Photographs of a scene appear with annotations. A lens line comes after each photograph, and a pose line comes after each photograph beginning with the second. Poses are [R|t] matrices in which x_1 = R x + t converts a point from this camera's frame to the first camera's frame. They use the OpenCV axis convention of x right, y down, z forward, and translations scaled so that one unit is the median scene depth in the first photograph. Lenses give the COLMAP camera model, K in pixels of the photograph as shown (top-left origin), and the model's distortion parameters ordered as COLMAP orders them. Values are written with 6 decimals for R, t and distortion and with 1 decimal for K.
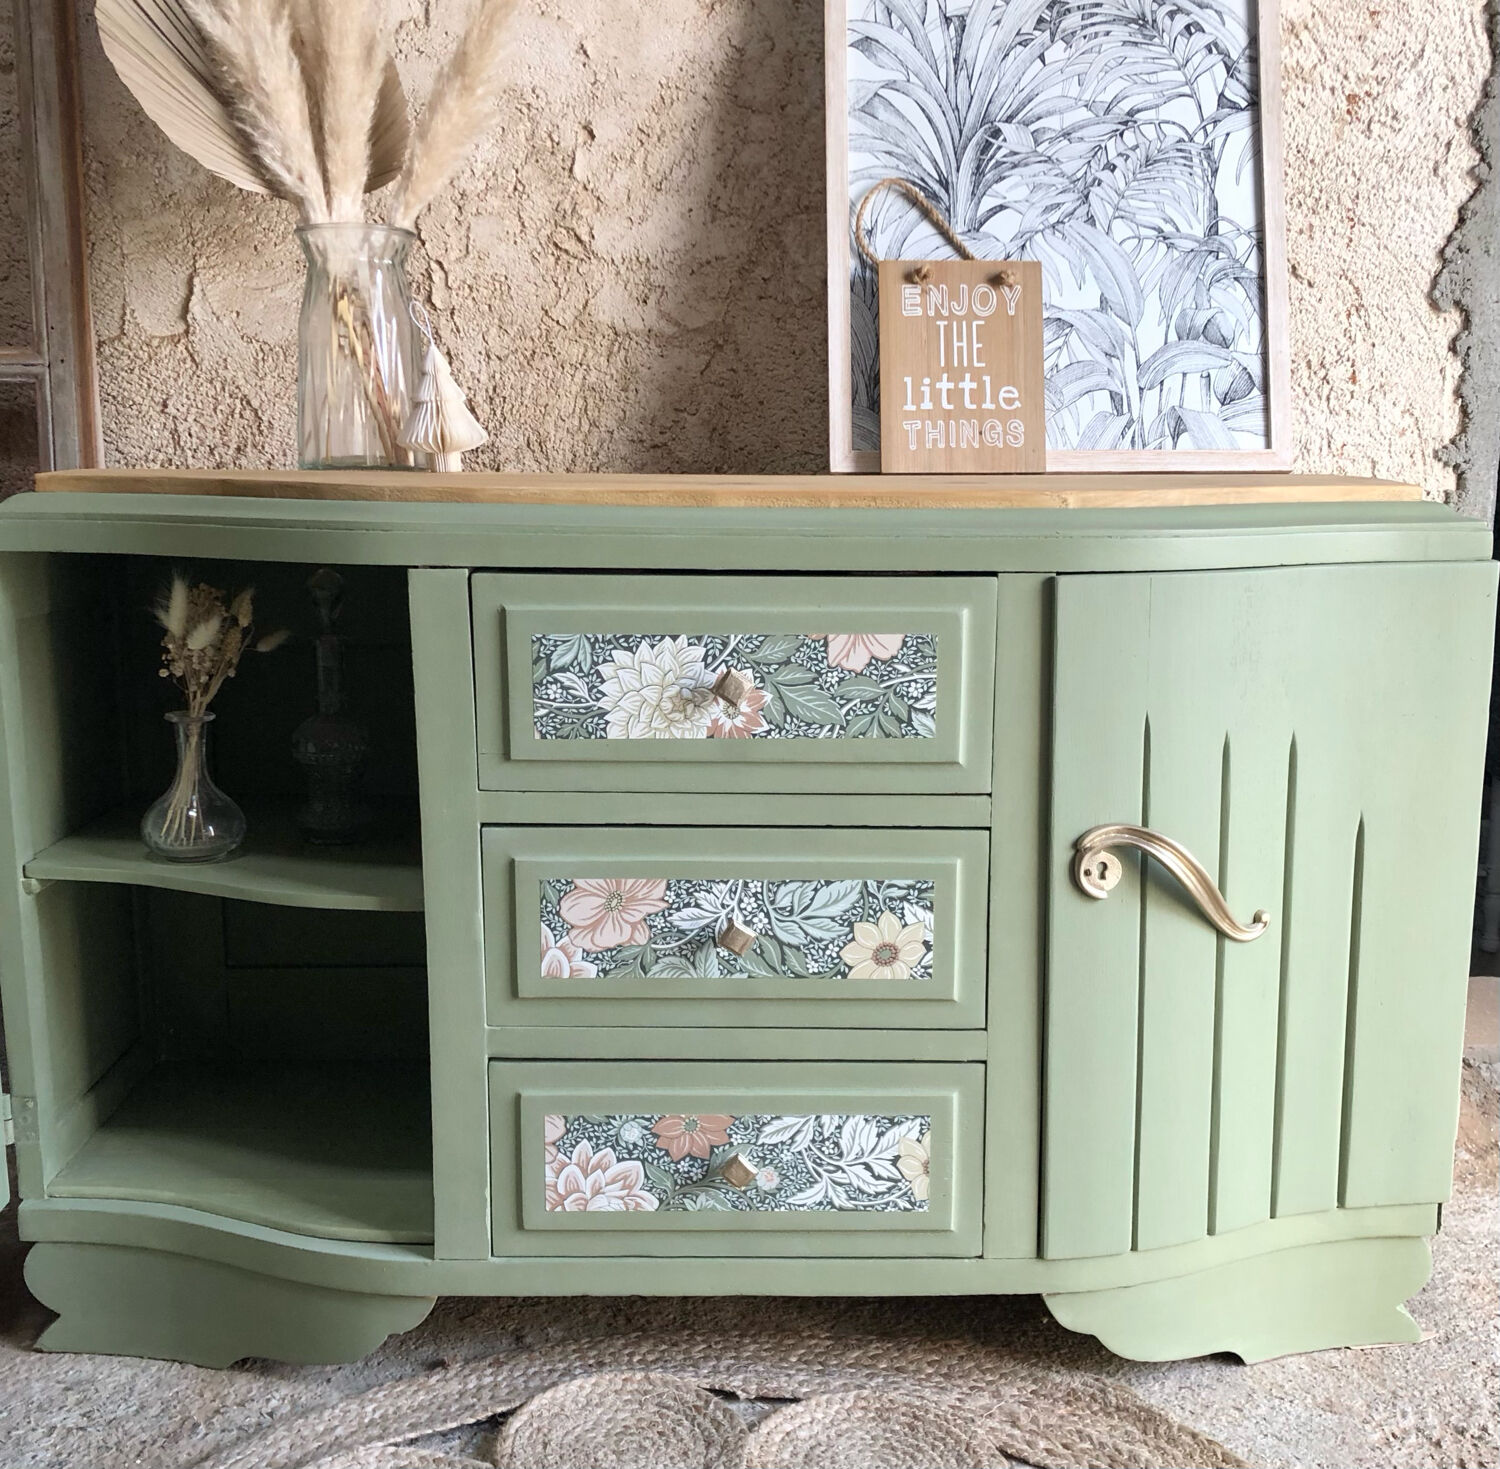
lens RADIAL K [[1873.3, 0, 772.3], [0, 1873.3, 727.0], [0, 0, 1]] dist [0.013890, 0.000000]
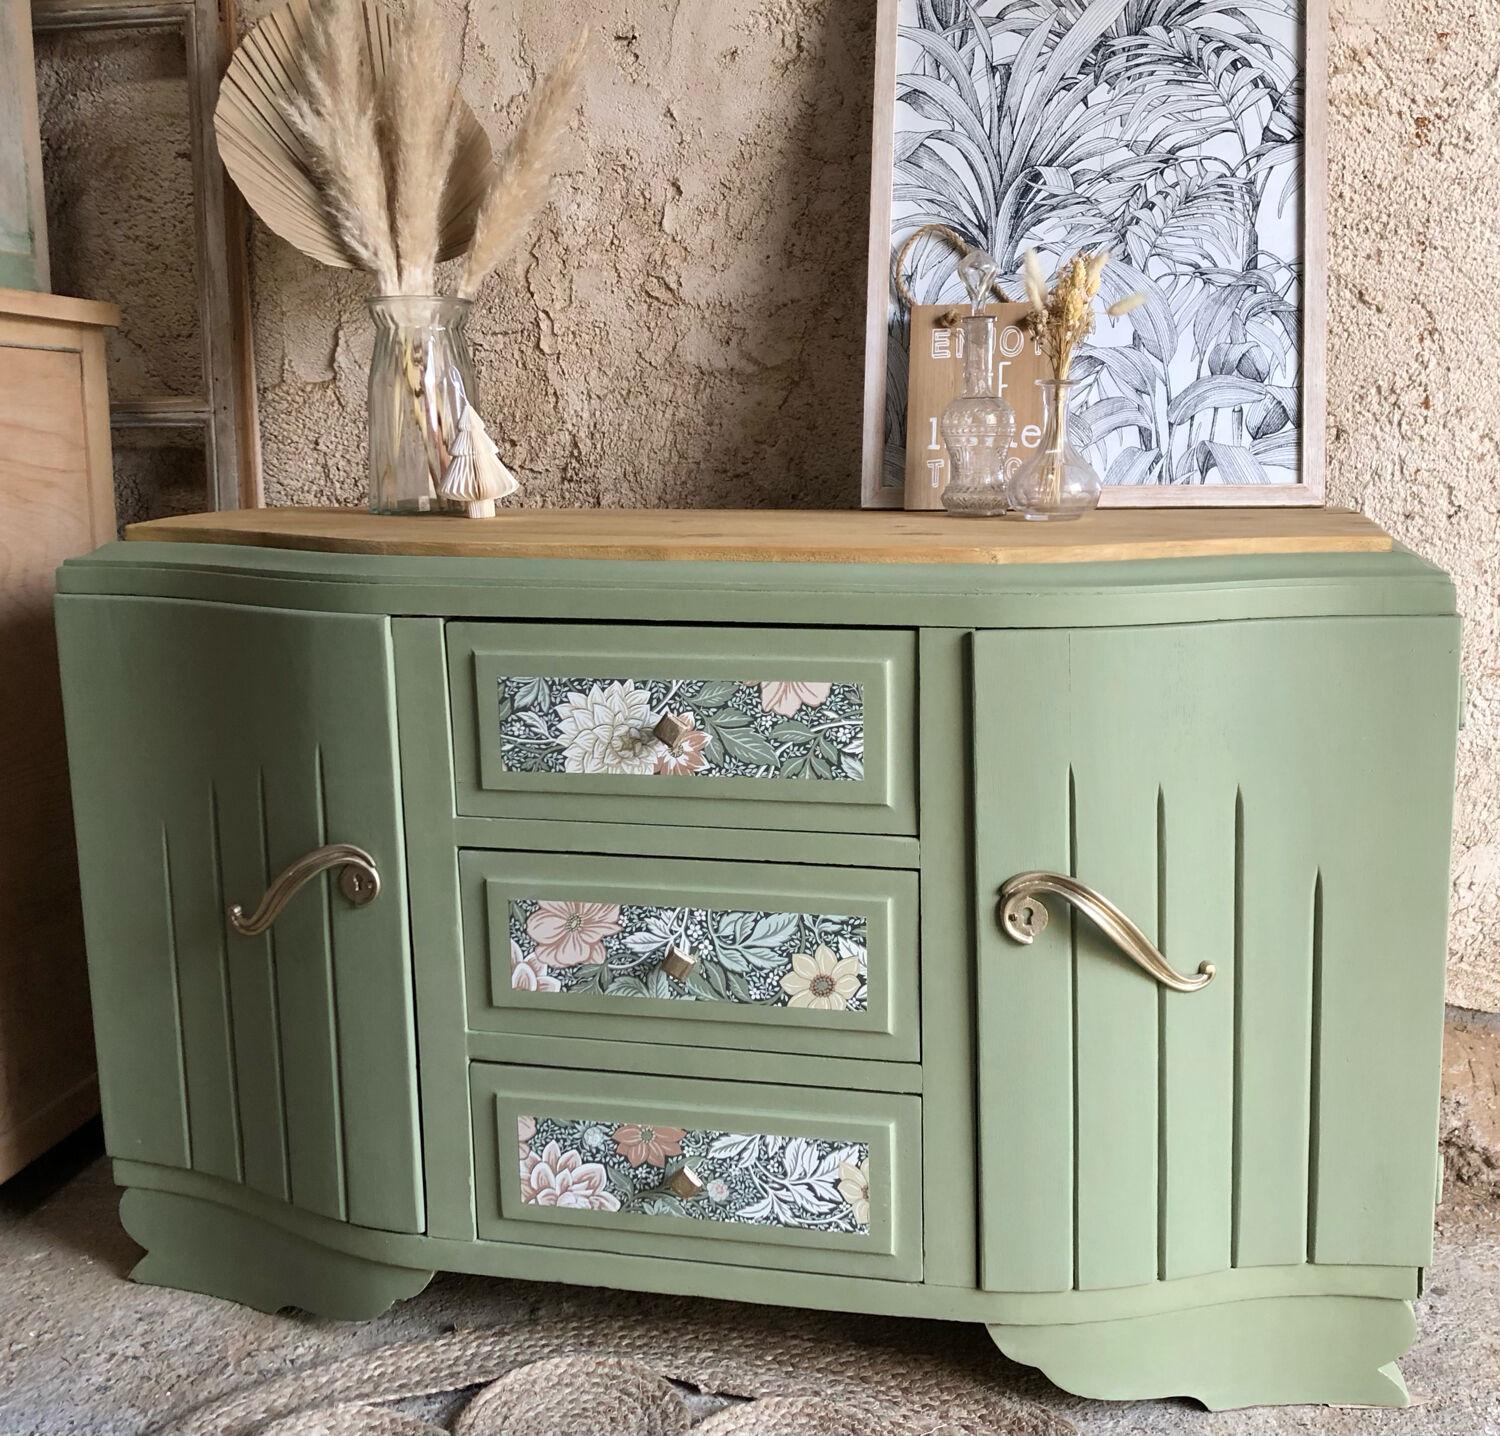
lens RADIAL K [[1792.8, 0, 786.8], [0, 1792.8, 650.5], [0, 0, 1]] dist [0.004288, 0.000000]
pose [[0.973994, 0.015887, -0.226017, 0.259356], [-0.018410, 0.999789, -0.009059, -0.055266], [0.225825, 0.012984, 0.974081, 0.016996]]
